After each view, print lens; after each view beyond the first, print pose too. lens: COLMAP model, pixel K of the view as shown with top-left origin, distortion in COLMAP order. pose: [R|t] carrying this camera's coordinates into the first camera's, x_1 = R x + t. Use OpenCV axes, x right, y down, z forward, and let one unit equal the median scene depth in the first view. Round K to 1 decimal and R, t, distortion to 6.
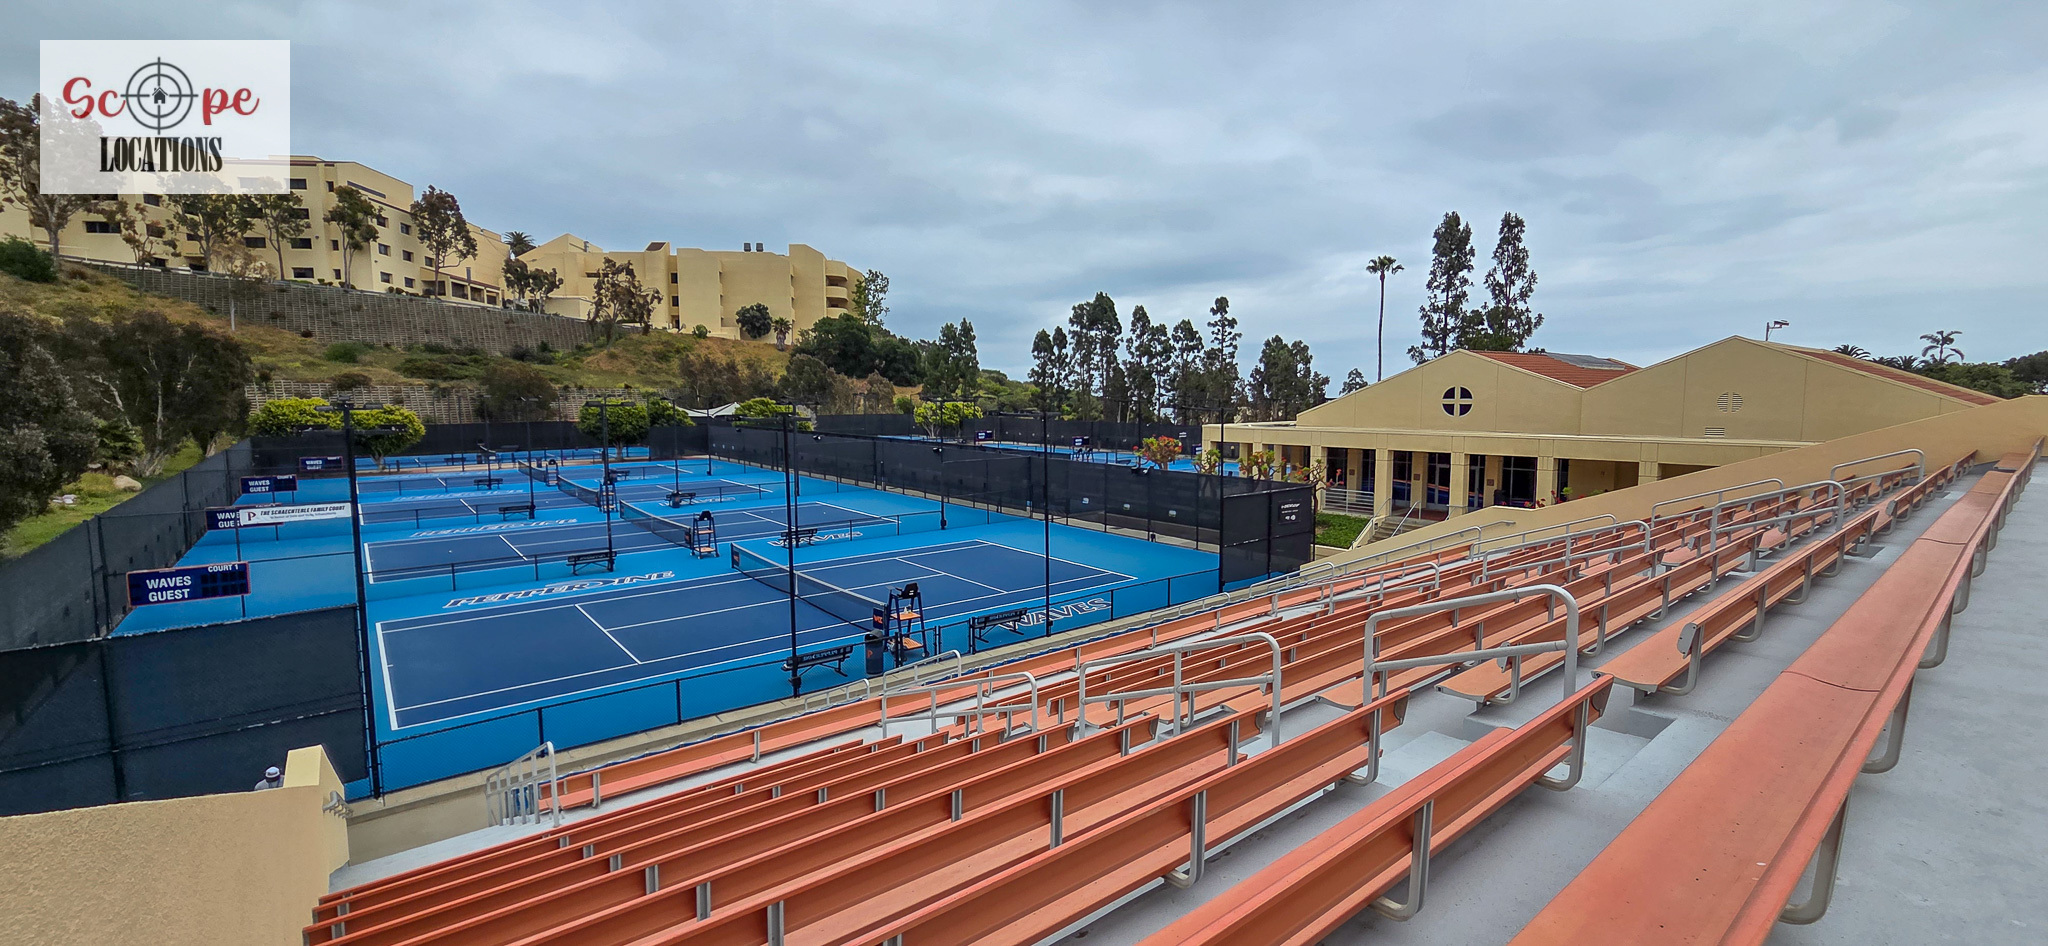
lens RADIAL K [[840.2, 0, 1029.9], [0, 840.2, 470.2], [0, 0, 1]] dist [0.001860, 0.000467]
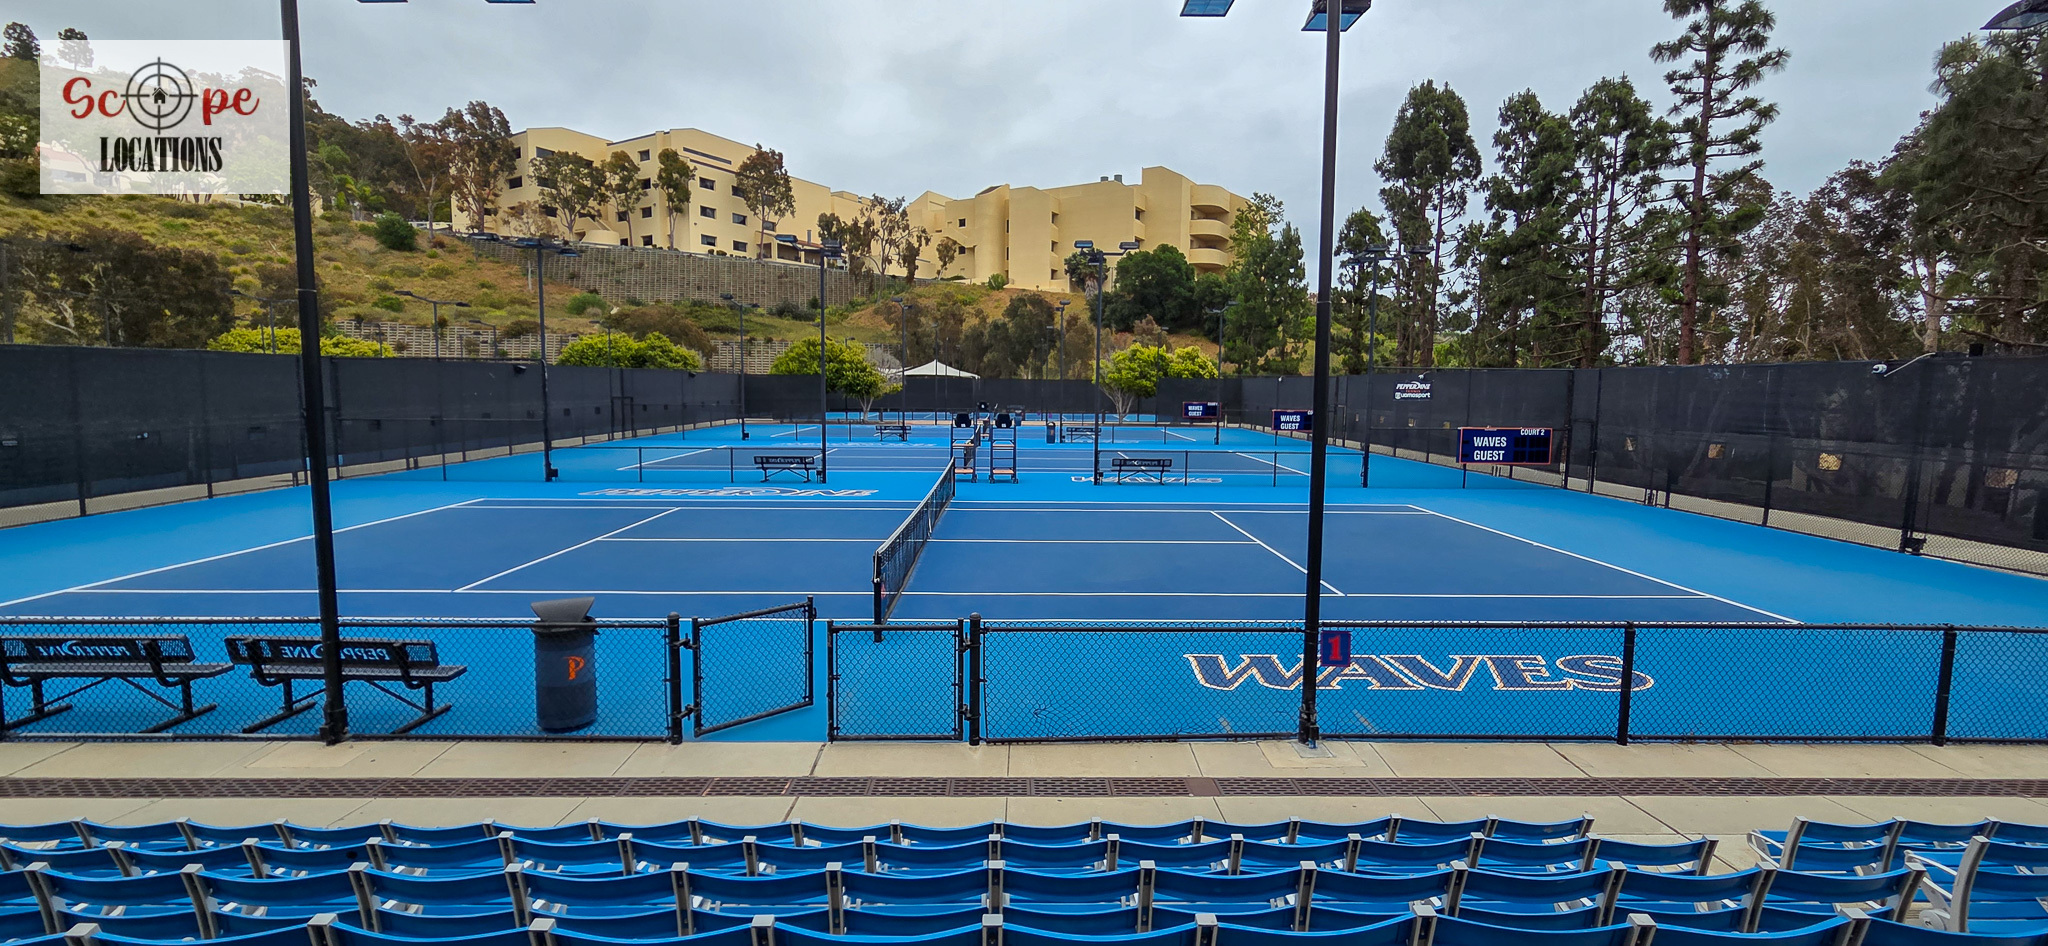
lens RADIAL K [[840.2, 0, 1026.9], [0, 840.2, 477.5], [0, 0, 1]] dist [0.001860, 0.000467]
pose [[0.783877, 0.075771, -0.616275, 0.205364], [-0.068584, 0.997019, 0.035348, -0.009872], [0.617117, 0.014558, 0.786737, 0.535697]]
